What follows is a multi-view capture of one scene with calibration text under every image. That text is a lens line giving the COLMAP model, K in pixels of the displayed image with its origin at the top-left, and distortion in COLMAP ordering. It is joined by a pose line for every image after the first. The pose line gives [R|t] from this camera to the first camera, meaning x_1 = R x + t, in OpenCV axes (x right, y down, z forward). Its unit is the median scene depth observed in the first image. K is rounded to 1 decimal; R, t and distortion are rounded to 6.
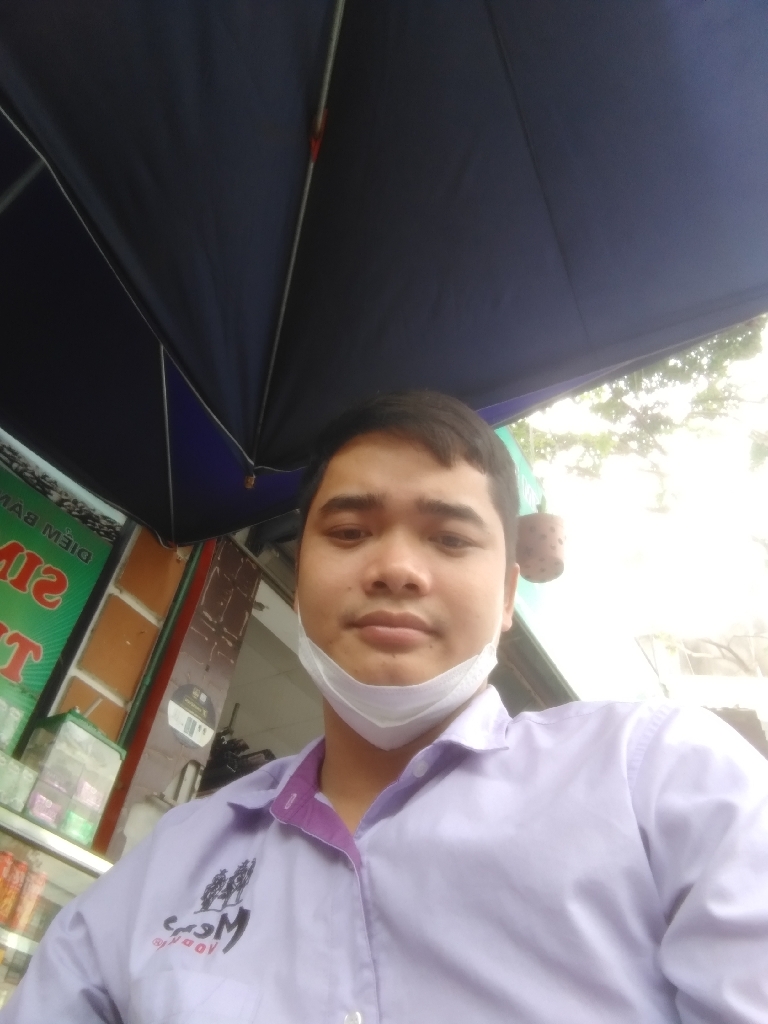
lens RADIAL K [[781.2, 0, 384.0], [0, 781.2, 512.0], [0, 0, 1]] dist [0.004130, 0.002425]
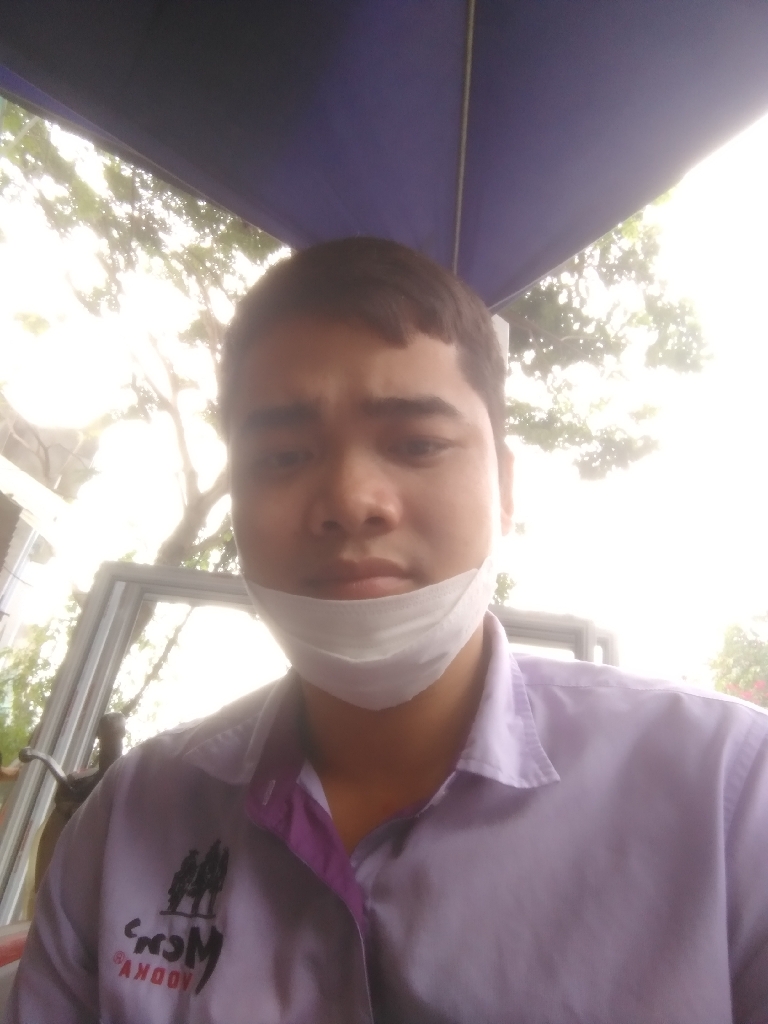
lens RADIAL K [[781.2, 0, 384.0], [0, 781.2, 512.0], [0, 0, 1]] dist [0.004130, 0.002425]
pose [[0.499370, 0.516911, 0.695293, -0.746183], [-0.674866, 0.735333, -0.061980, 0.190014], [-0.543311, -0.438279, 0.716049, 0.586413]]
